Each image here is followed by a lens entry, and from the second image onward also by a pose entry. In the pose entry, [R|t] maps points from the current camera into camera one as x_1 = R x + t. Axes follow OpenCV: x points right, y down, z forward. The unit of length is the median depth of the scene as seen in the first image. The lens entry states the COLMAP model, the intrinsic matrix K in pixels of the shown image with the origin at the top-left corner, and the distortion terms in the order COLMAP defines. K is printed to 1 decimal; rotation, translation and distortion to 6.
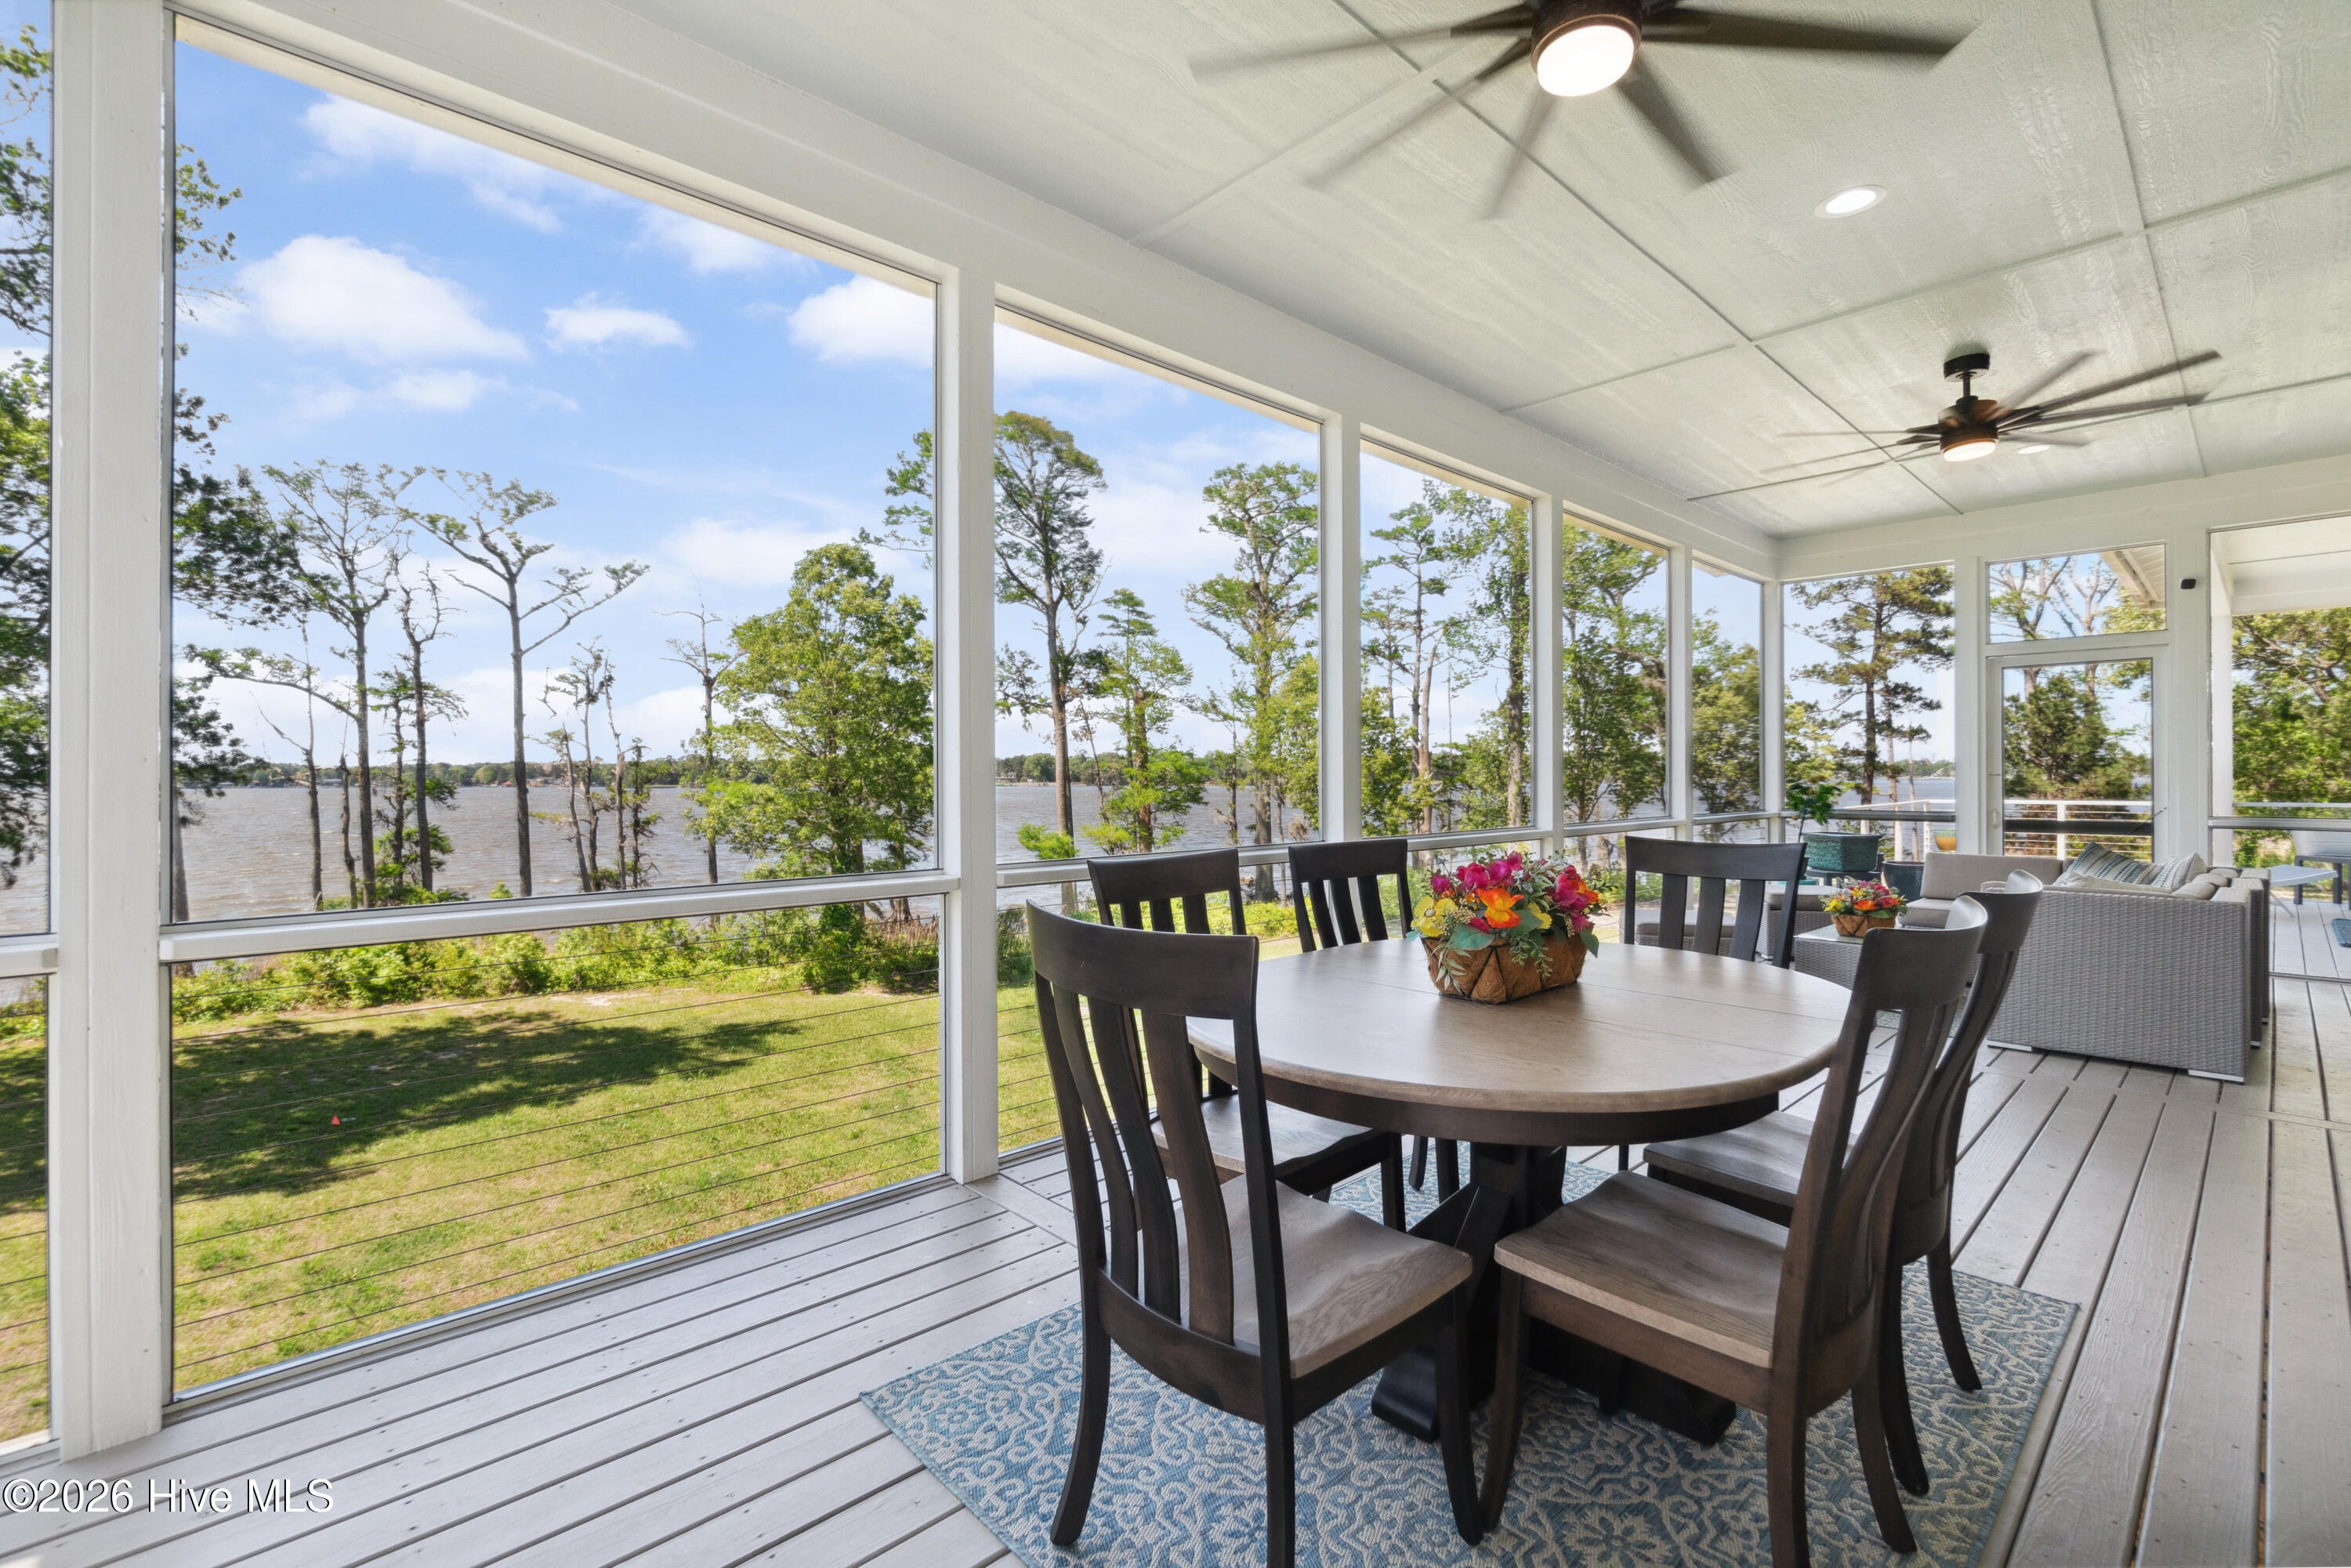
lens RADIAL K [[1050.1, 0, 1147.6], [0, 1050.1, 781.8], [0, 0, 1]] dist [-0.000046, 0.000103]
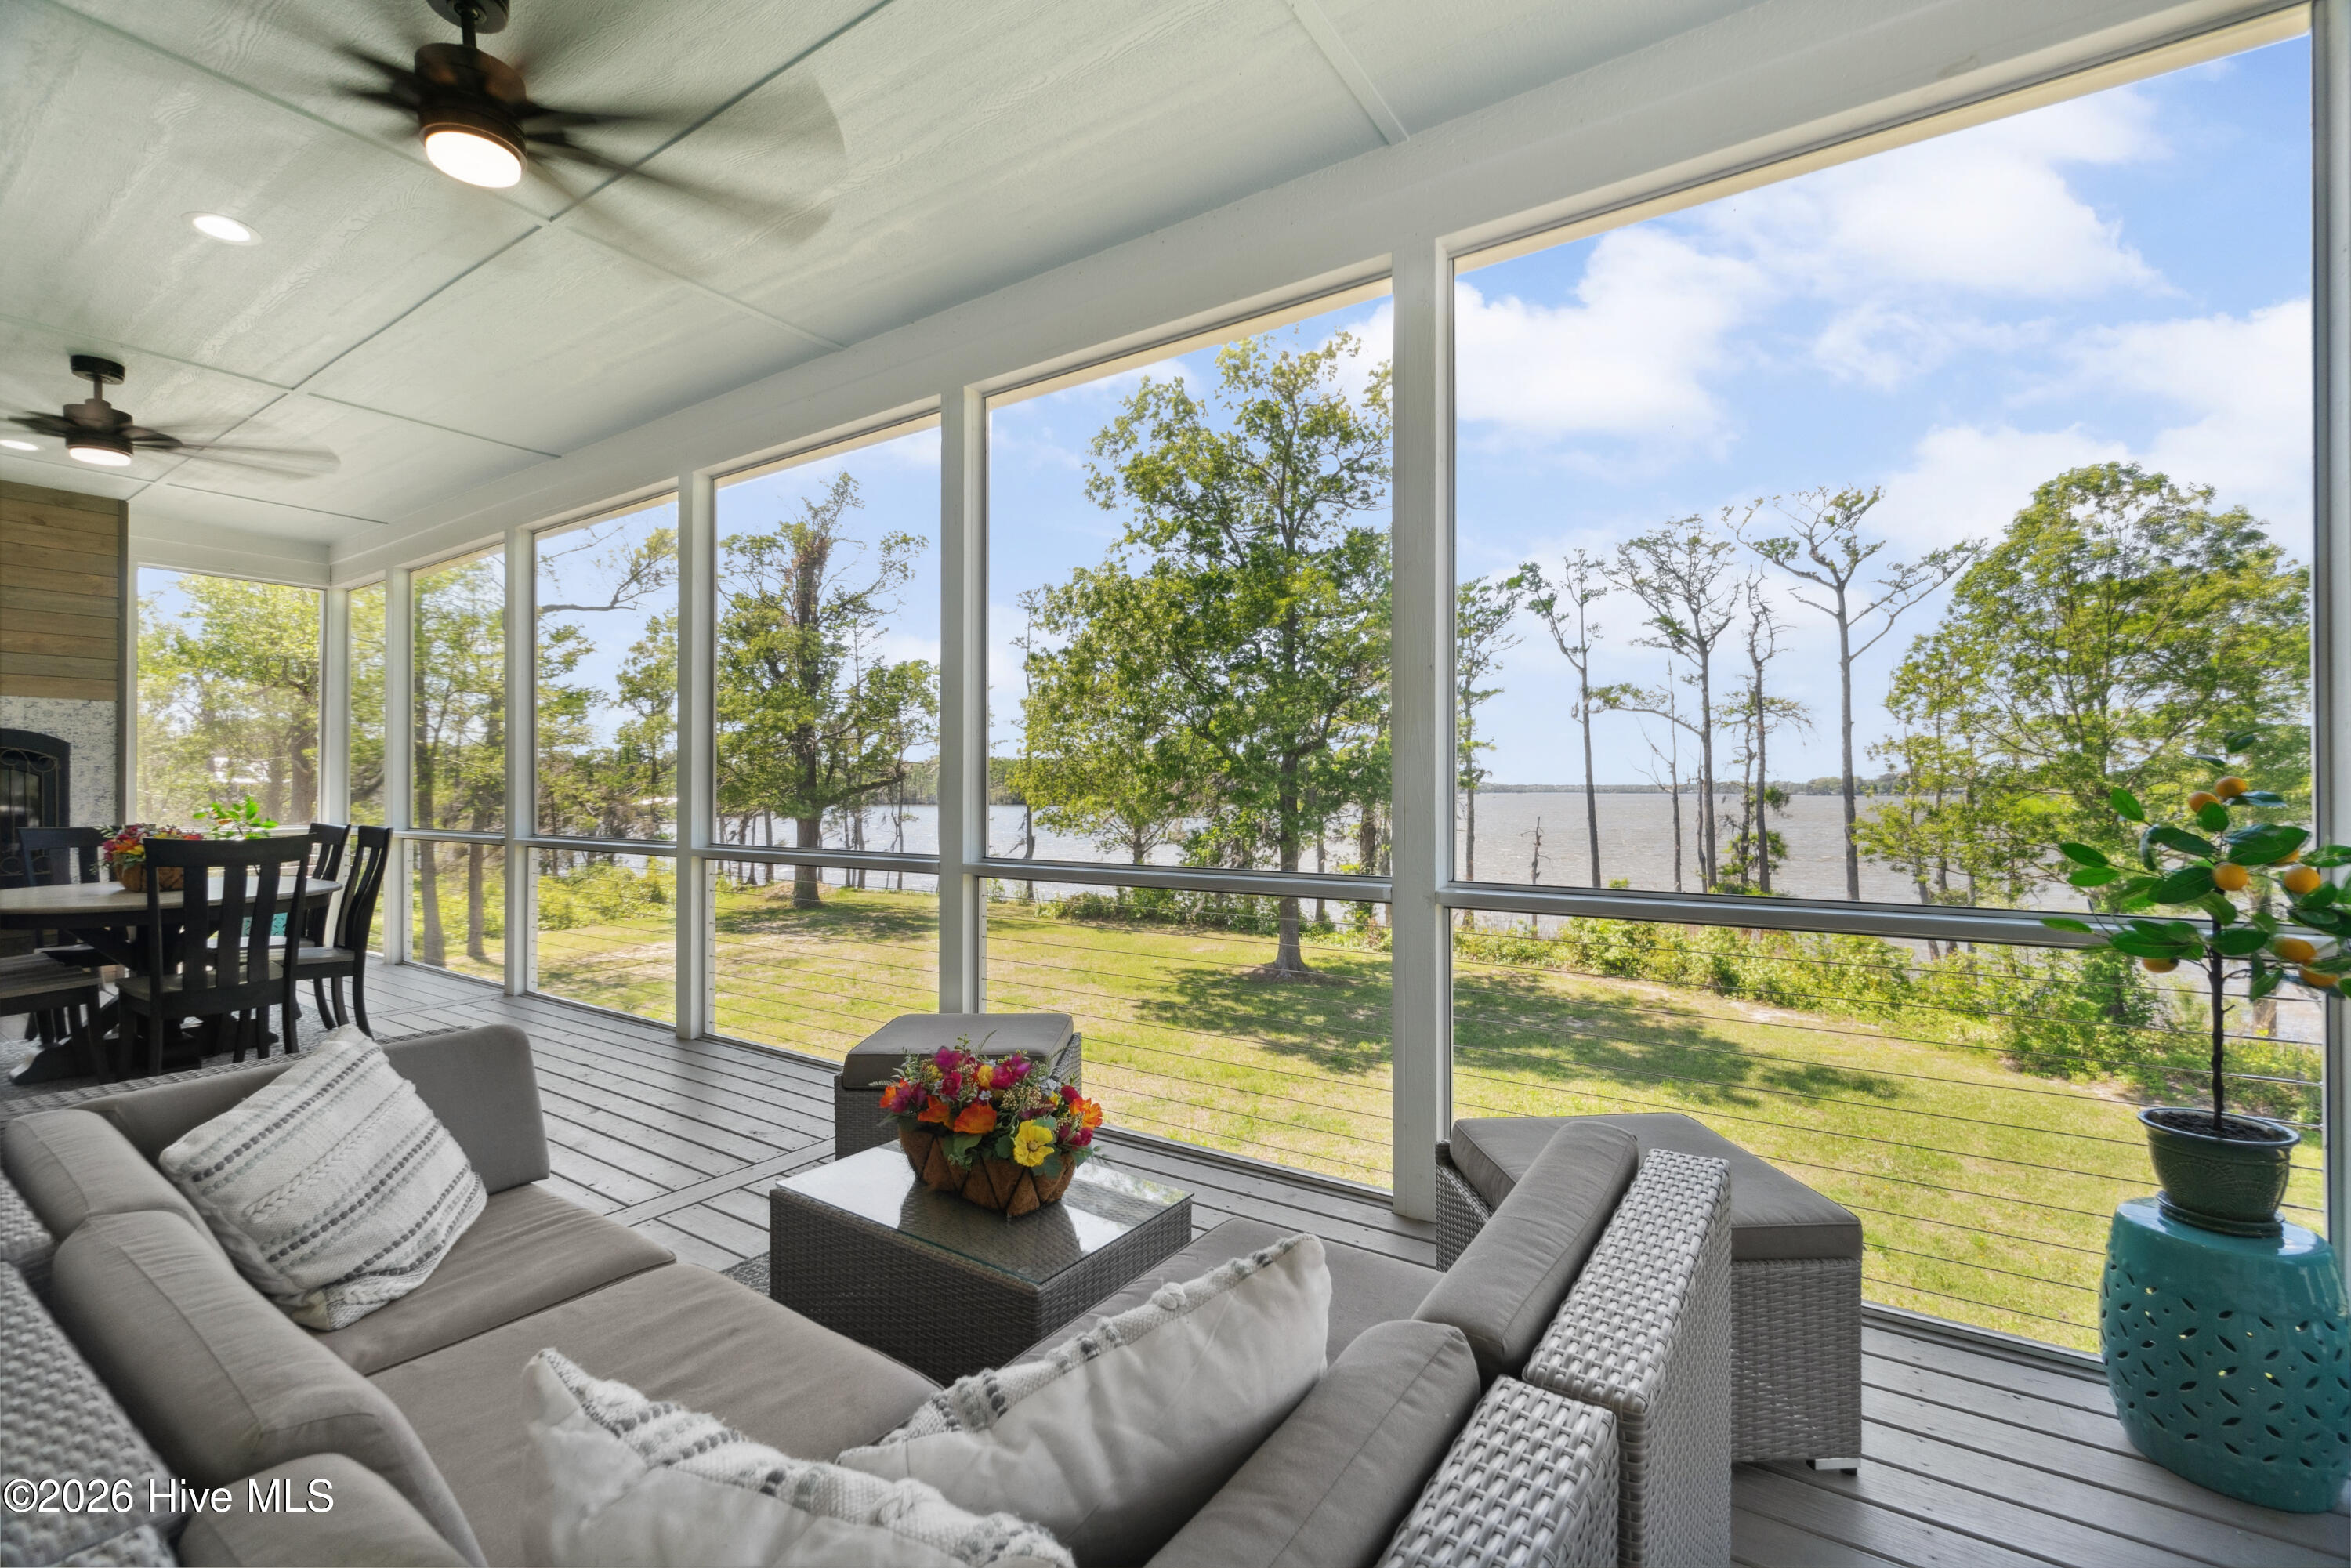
lens RADIAL K [[1016.4, 0, 1166.9], [0, 1016.4, 782.9], [0, 0, 1]] dist [0.000309, 0.000569]
pose [[0.221331, -0.001893, -0.975197, 0.193371], [-0.005691, 0.999979, -0.003233, -0.000507], [0.975182, 0.006265, 0.221316, 0.172131]]
